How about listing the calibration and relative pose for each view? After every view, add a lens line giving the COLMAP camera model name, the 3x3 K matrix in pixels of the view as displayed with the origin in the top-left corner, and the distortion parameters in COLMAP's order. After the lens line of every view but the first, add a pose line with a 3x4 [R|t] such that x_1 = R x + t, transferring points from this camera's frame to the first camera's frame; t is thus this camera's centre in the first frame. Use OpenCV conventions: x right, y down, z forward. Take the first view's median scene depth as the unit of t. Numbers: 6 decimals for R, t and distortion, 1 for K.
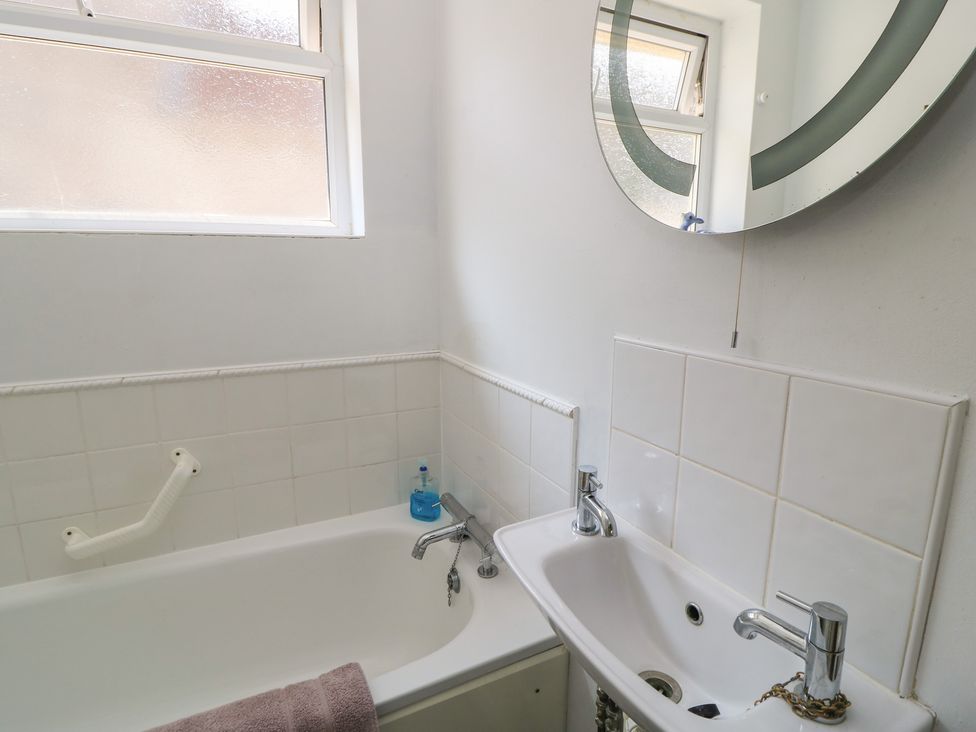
lens RADIAL K [[541.5, 0, 486.4], [0, 541.5, 363.7], [0, 0, 1]] dist [0.004335, -0.033449]
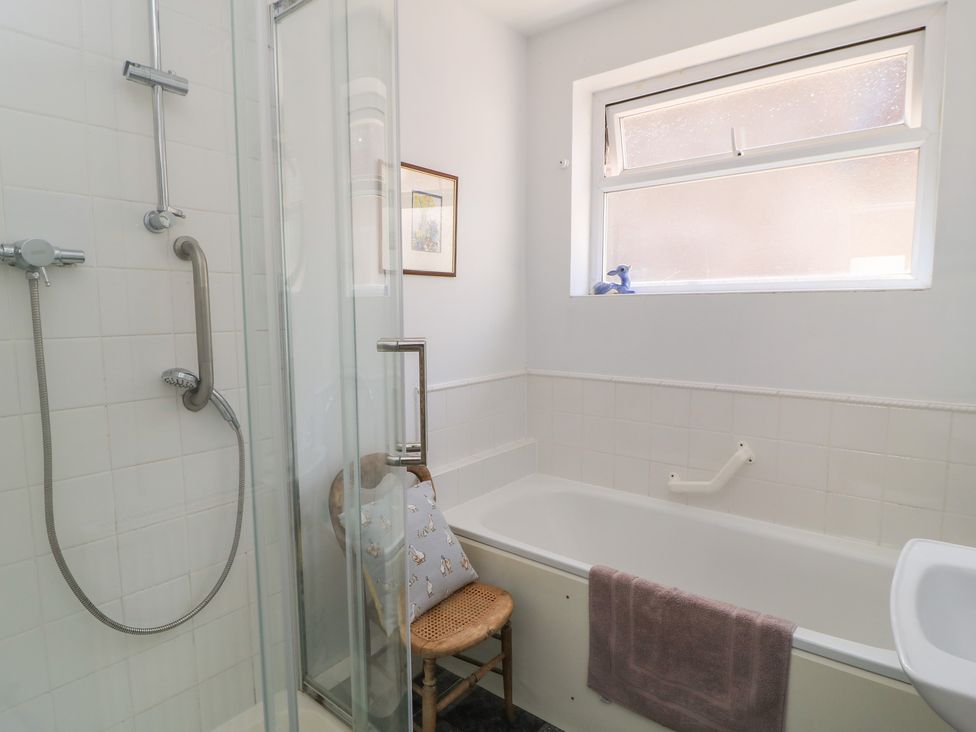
lens RADIAL K [[572.3, 0, 490.8], [0, 572.3, 366.7], [0, 0, 1]] dist [0.002022, -0.012540]
pose [[0.390575, 0.082840, -0.916836, 0.549473], [-0.174010, 0.984632, 0.014838, 0.058856], [0.903976, 0.153743, 0.398988, -0.236857]]
